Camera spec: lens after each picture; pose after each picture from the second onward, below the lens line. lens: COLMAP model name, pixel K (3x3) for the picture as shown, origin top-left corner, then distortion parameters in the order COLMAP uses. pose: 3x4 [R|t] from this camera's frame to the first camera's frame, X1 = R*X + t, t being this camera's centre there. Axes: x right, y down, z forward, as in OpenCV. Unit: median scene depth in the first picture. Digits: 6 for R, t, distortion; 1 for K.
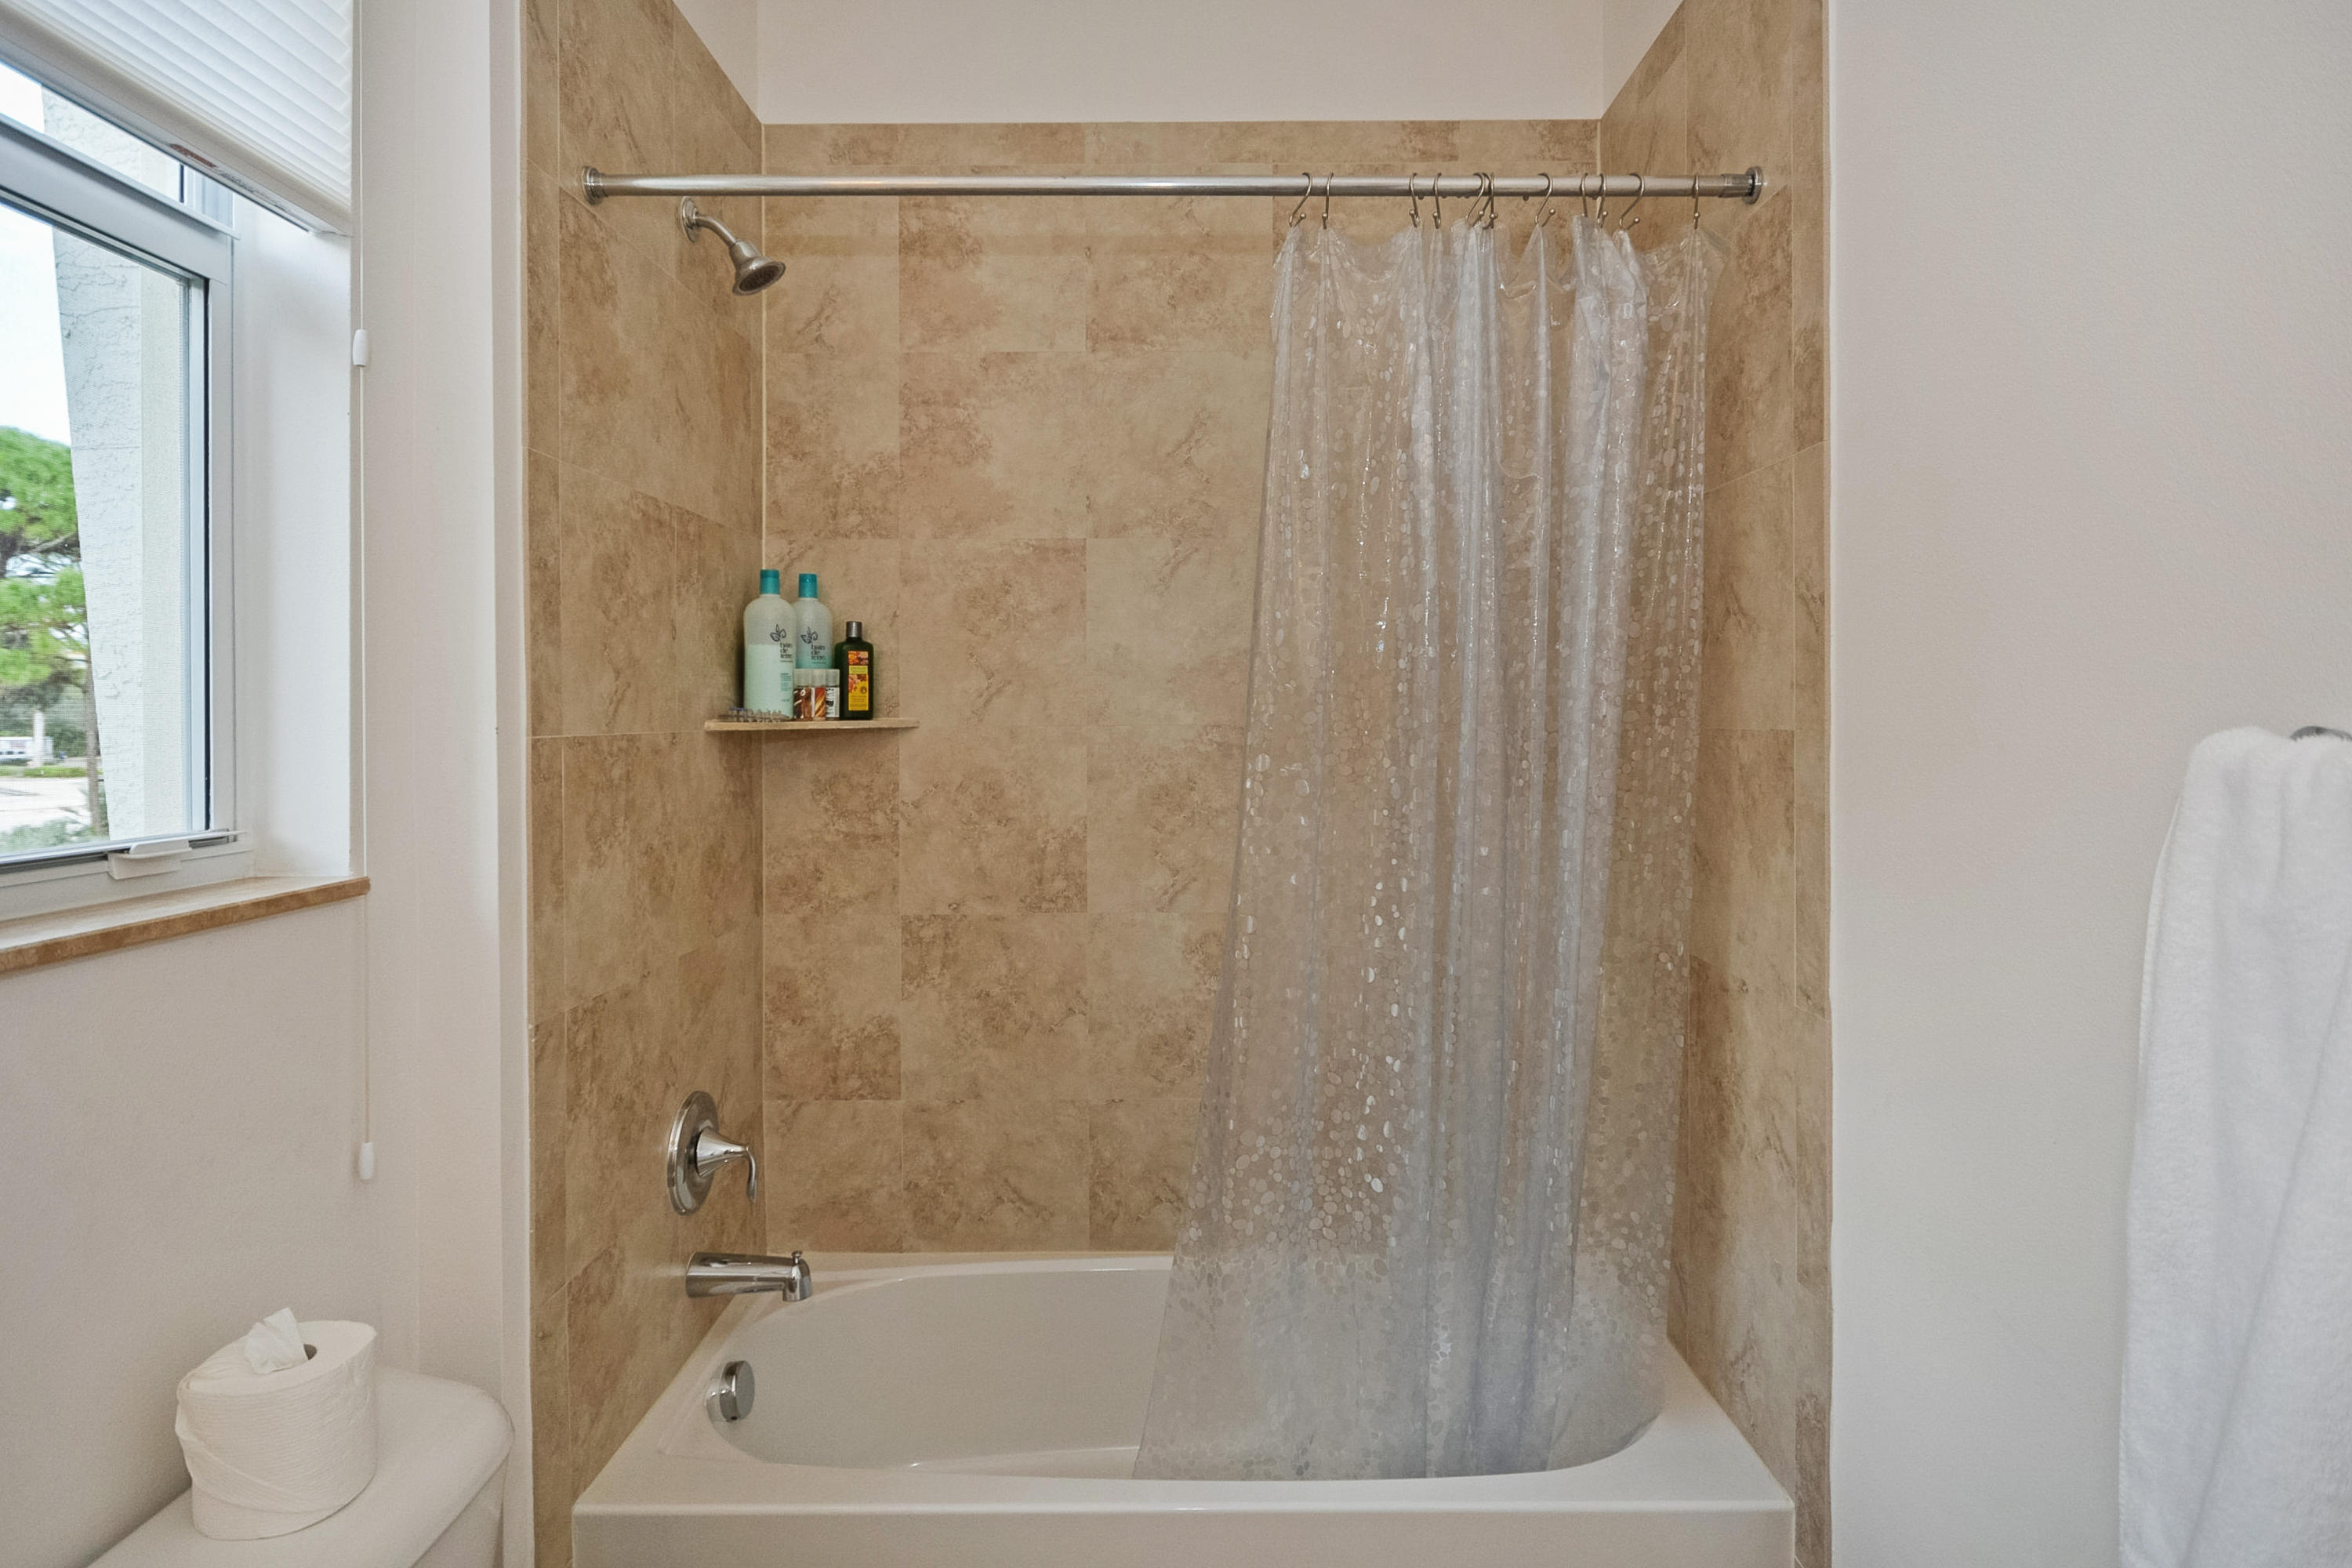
lens RADIAL K [[1353.2, 0, 1176.0], [0, 1353.2, 784.0], [0, 0, 1]] dist [-0.027990, 0.019332]
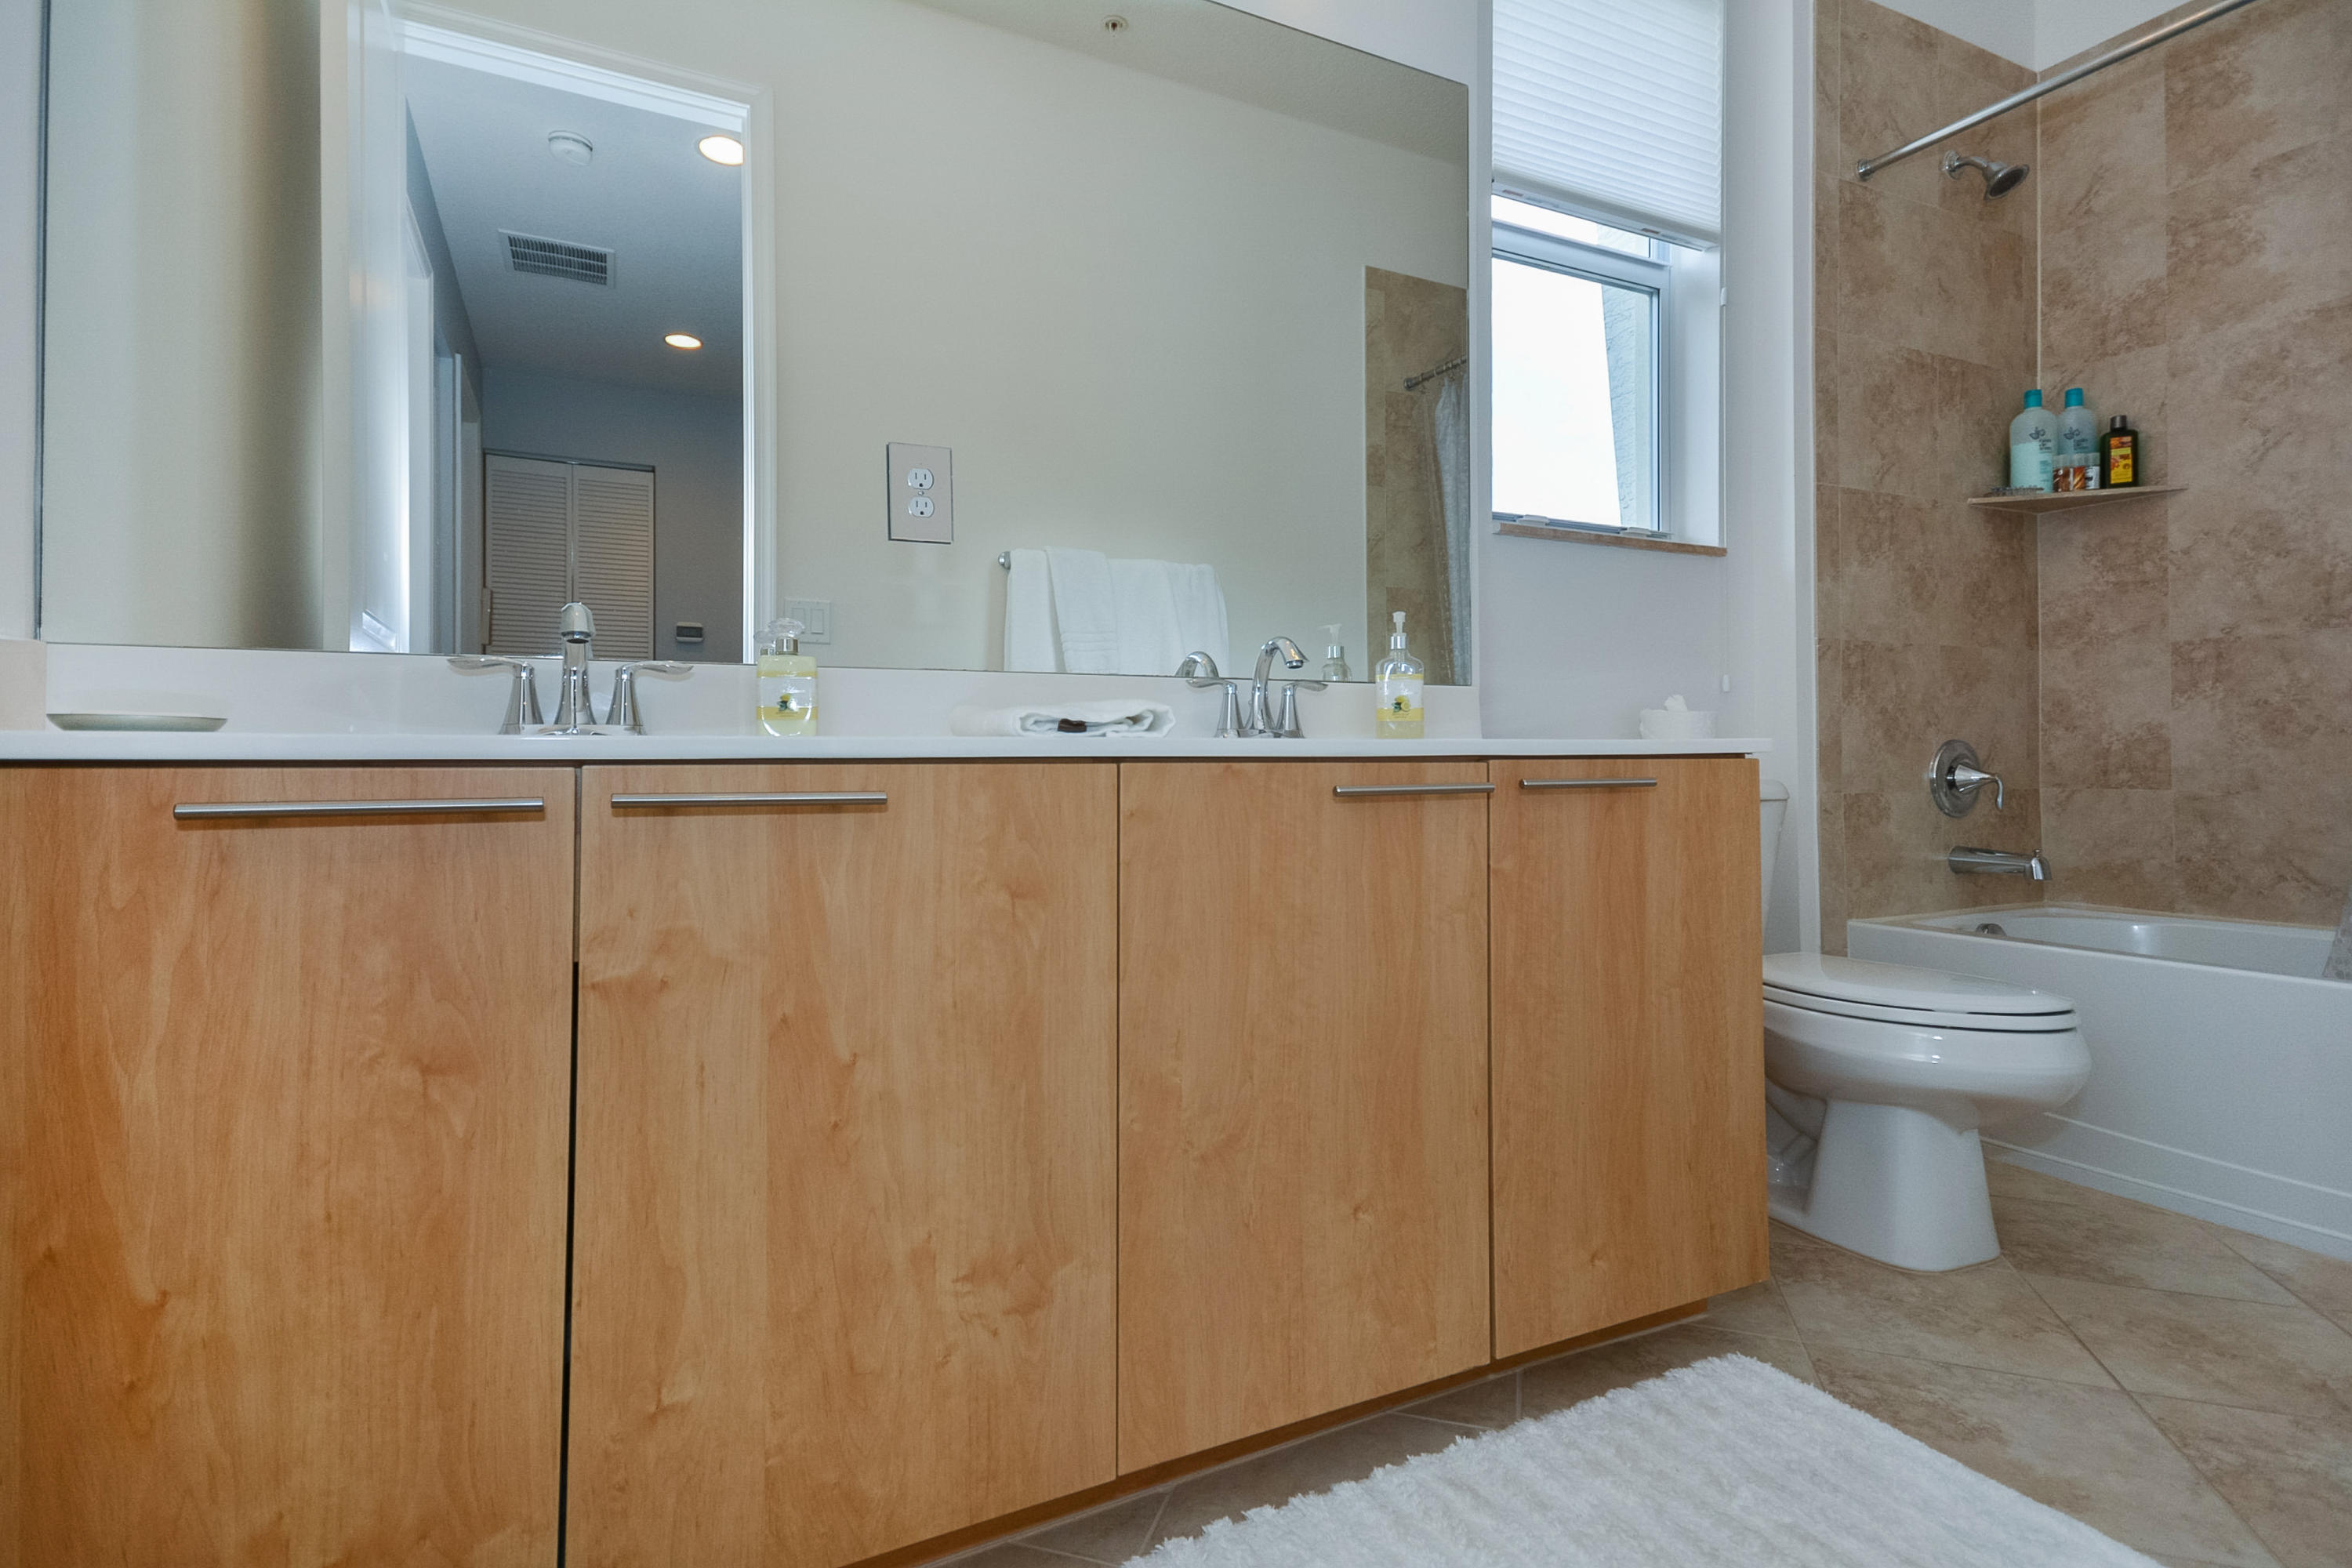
lens RADIAL K [[1154.3, 0, 1176.0], [0, 1154.3, 784.0], [0, 0, 1]] dist [0.076507, -0.033309]
pose [[0.496292, -0.012931, -0.868059, 0.308320], [-0.003712, 0.999848, -0.017016, 0.256874], [0.868147, 0.011667, 0.496169, -0.359874]]
